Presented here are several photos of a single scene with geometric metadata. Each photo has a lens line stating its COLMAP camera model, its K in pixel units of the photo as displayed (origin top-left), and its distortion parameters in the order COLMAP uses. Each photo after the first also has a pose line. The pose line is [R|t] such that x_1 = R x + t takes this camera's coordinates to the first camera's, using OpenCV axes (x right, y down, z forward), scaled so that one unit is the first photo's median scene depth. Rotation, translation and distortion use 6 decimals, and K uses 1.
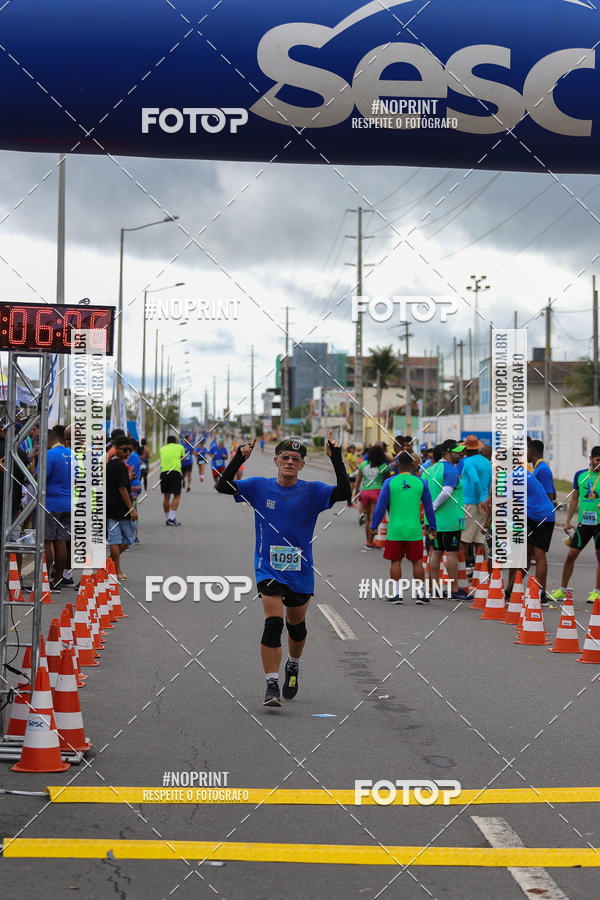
lens RADIAL K [[5045.2, 0, 300.0], [0, 5045.2, 450.0], [0, 0, 1]] dist [0.122975, 12.881078]
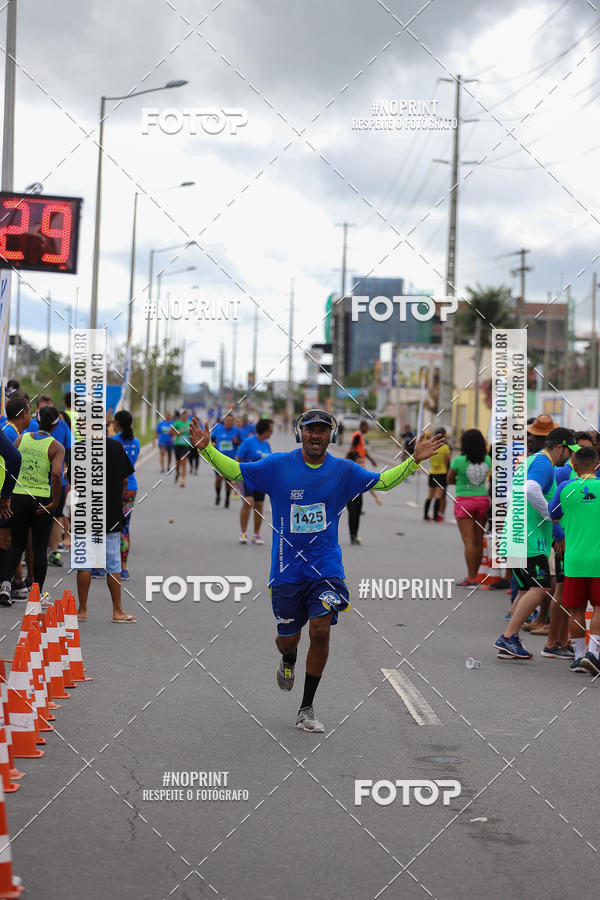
lens RADIAL K [[6533.8, 0, 277.8], [0, 6533.8, 448.1], [0, 0, 1]] dist [2.824854, 43.947011]
pose [[0.999567, 0.027588, -0.010234, -0.001805], [-0.027583, 0.999619, 0.000546, 0.001519], [0.010245, -0.000264, 0.999947, 0.123338]]
